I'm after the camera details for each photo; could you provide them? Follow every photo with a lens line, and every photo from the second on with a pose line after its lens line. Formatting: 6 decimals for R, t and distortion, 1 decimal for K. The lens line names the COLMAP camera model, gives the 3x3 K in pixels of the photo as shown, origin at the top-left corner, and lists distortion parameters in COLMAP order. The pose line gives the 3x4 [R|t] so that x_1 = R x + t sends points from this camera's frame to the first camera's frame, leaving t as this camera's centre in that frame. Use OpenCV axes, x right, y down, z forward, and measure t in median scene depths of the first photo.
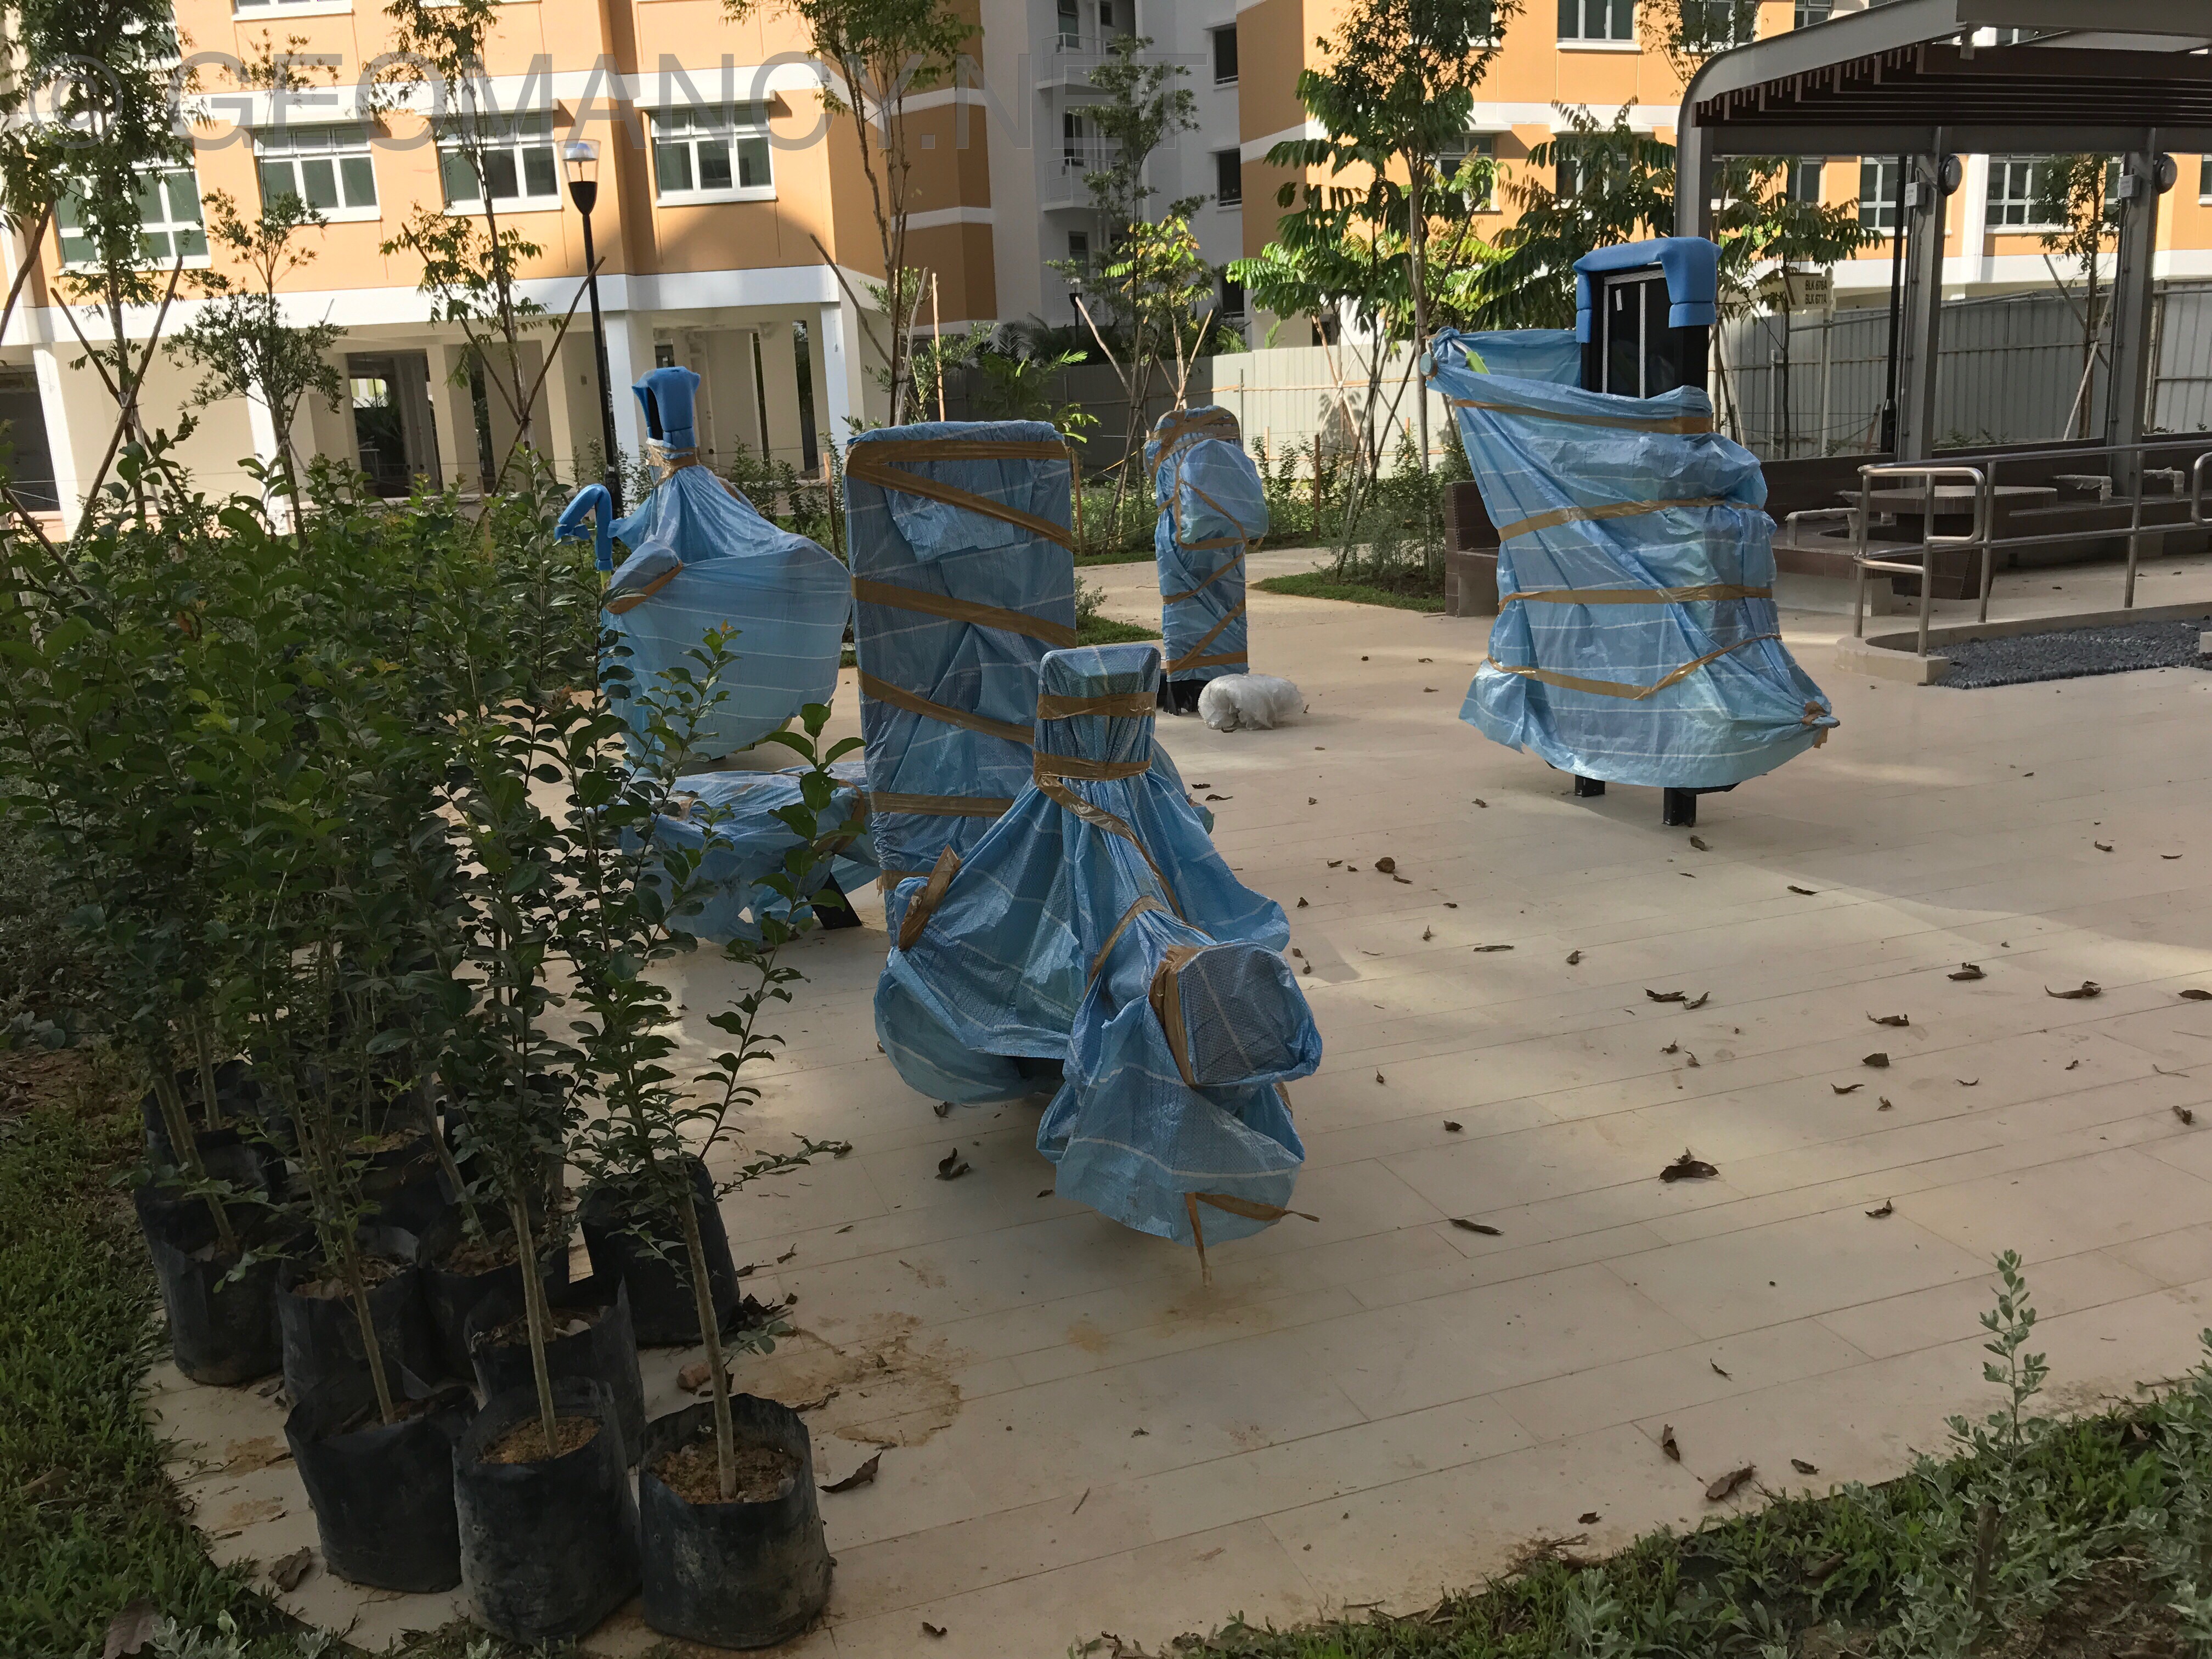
lens RADIAL K [[1808.2, 0, 1094.0], [0, 1808.2, 844.3], [0, 0, 1]] dist [0.002605, 0.005547]
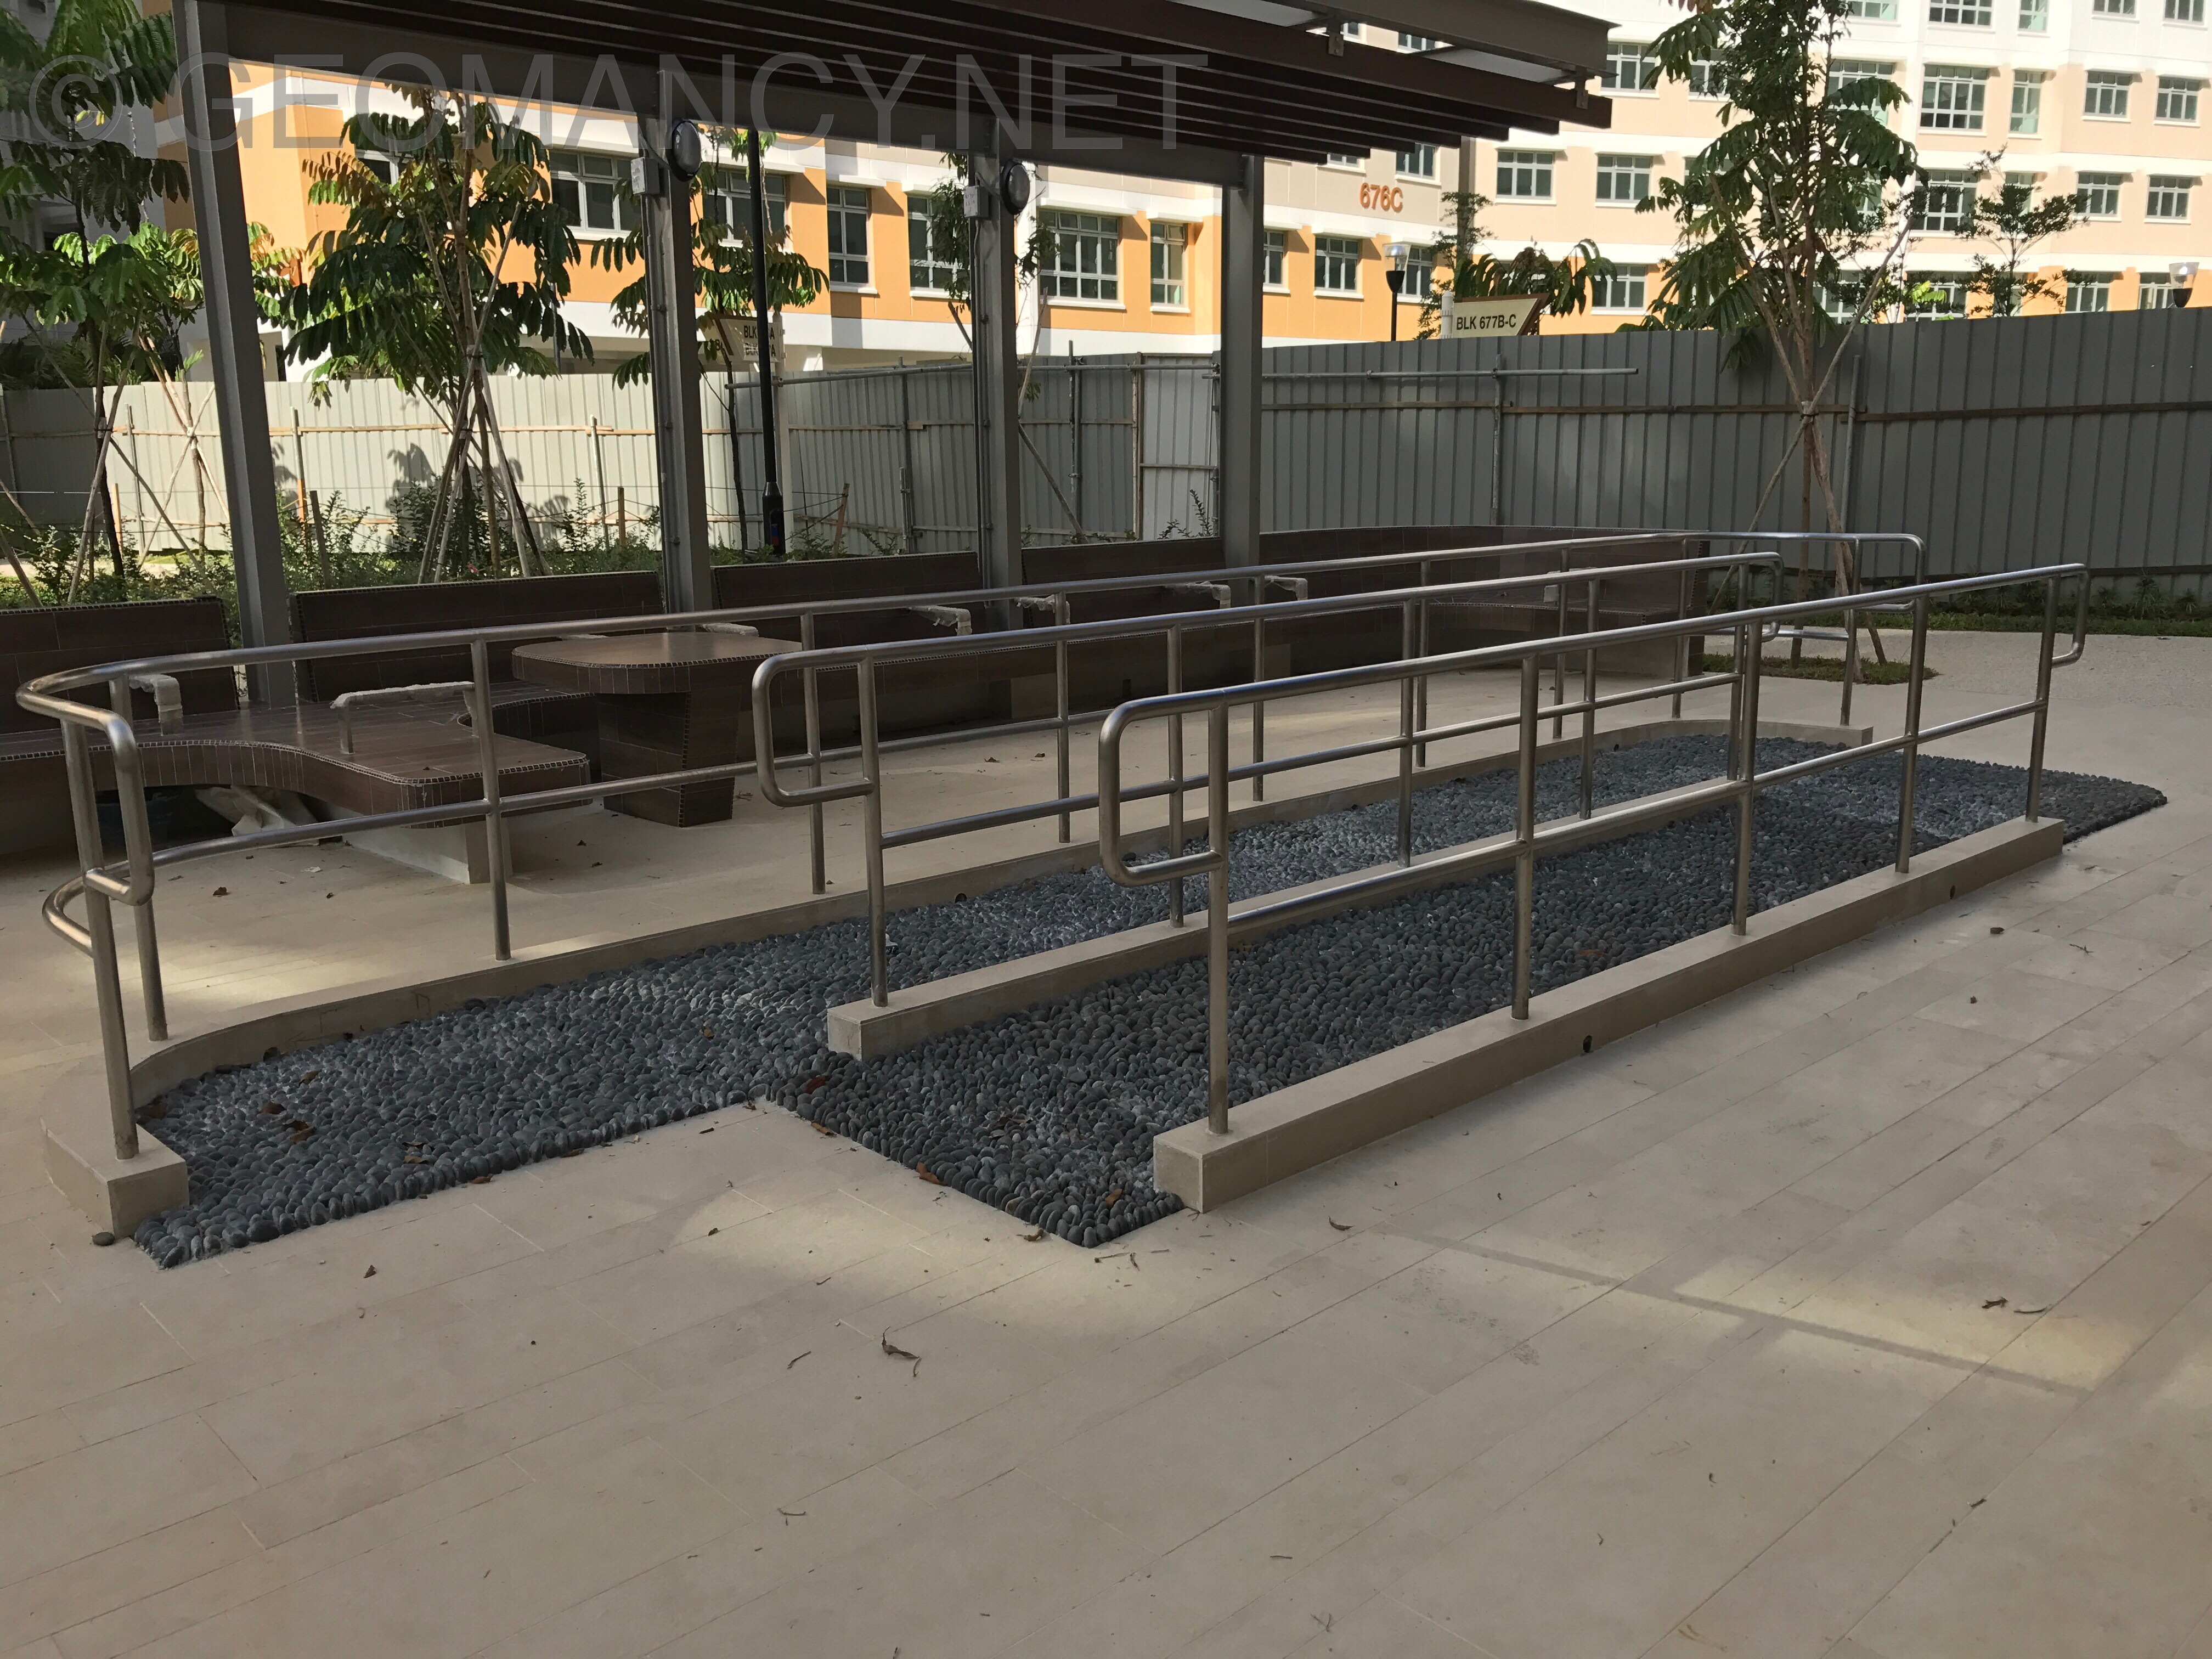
lens RADIAL K [[1808.2, 0, 1107.5], [0, 1808.2, 845.0], [0, 0, 1]] dist [0.002605, 0.005547]
pose [[0.909734, -0.055013, 0.411532, 0.645898], [0.066871, 0.997657, -0.014461, -0.199439], [-0.409772, 0.040675, 0.911281, 0.703103]]
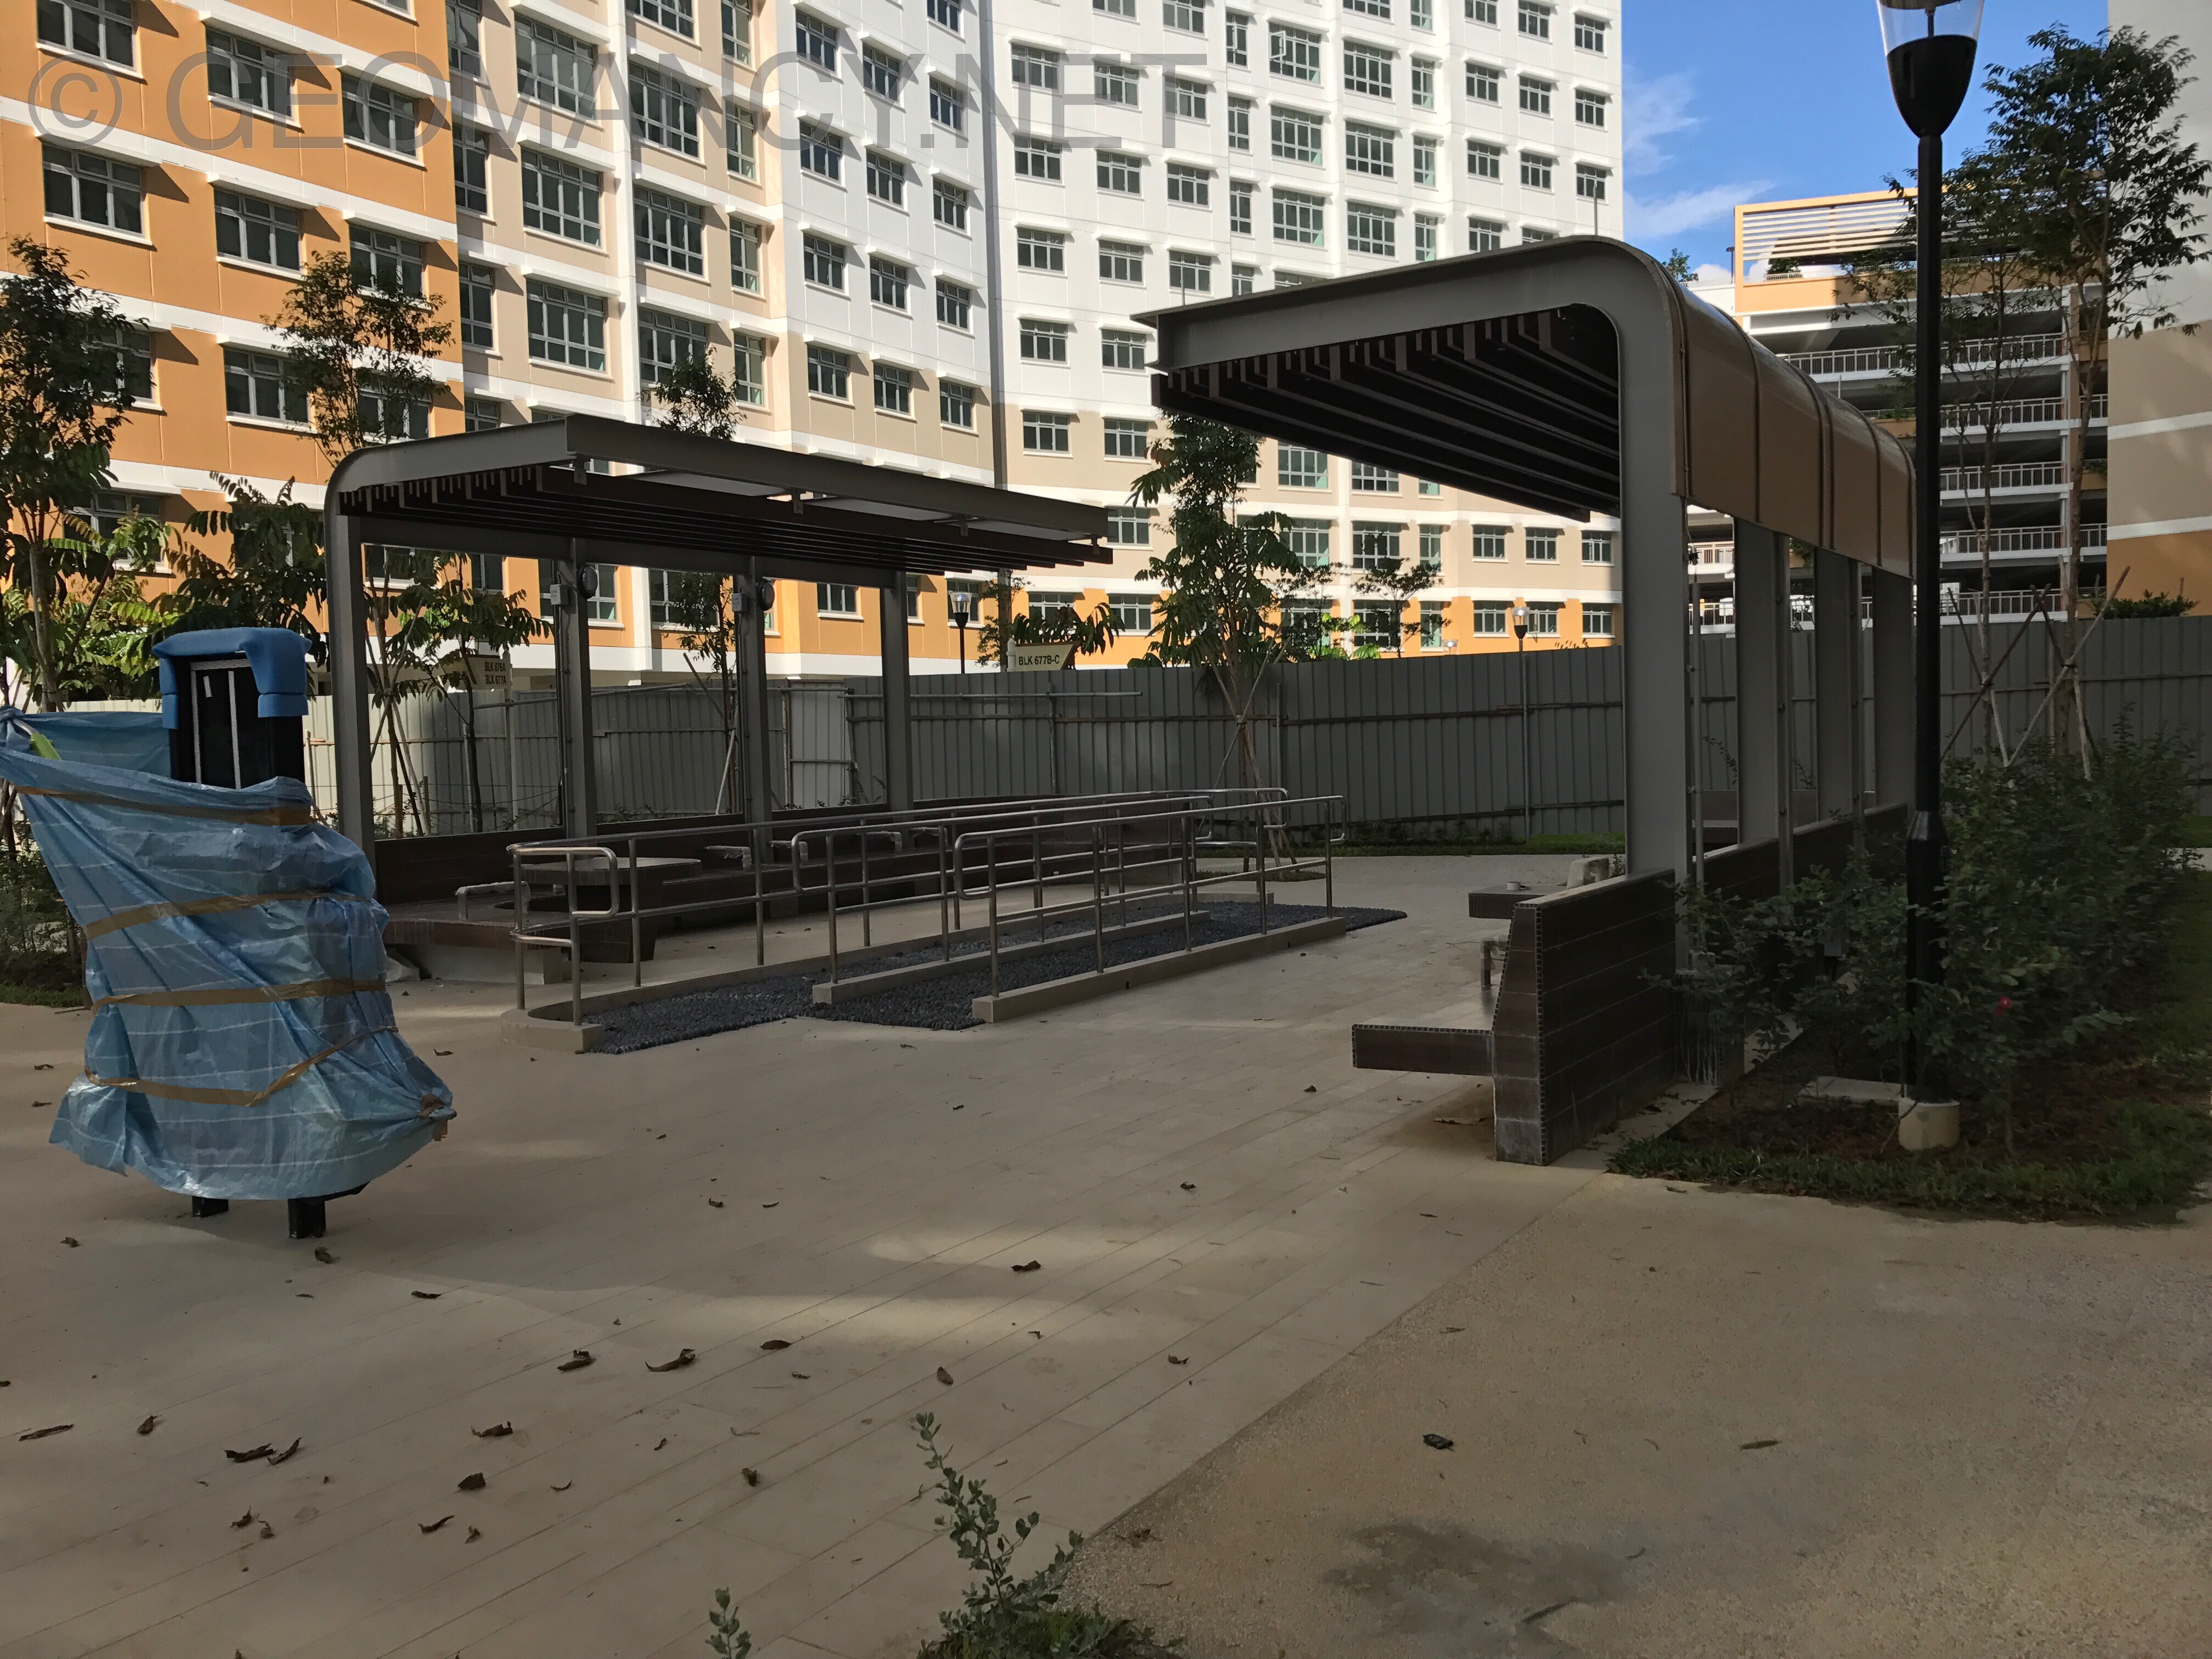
lens RADIAL K [[1808.2, 0, 1096.2], [0, 1808.2, 835.0], [0, 0, 1]] dist [0.002605, 0.005547]
pose [[0.783405, -0.007944, 0.621461, 0.060549], [0.132660, 0.979012, -0.154715, -0.013986], [-0.607189, 0.203647, 0.768016, -0.000239]]
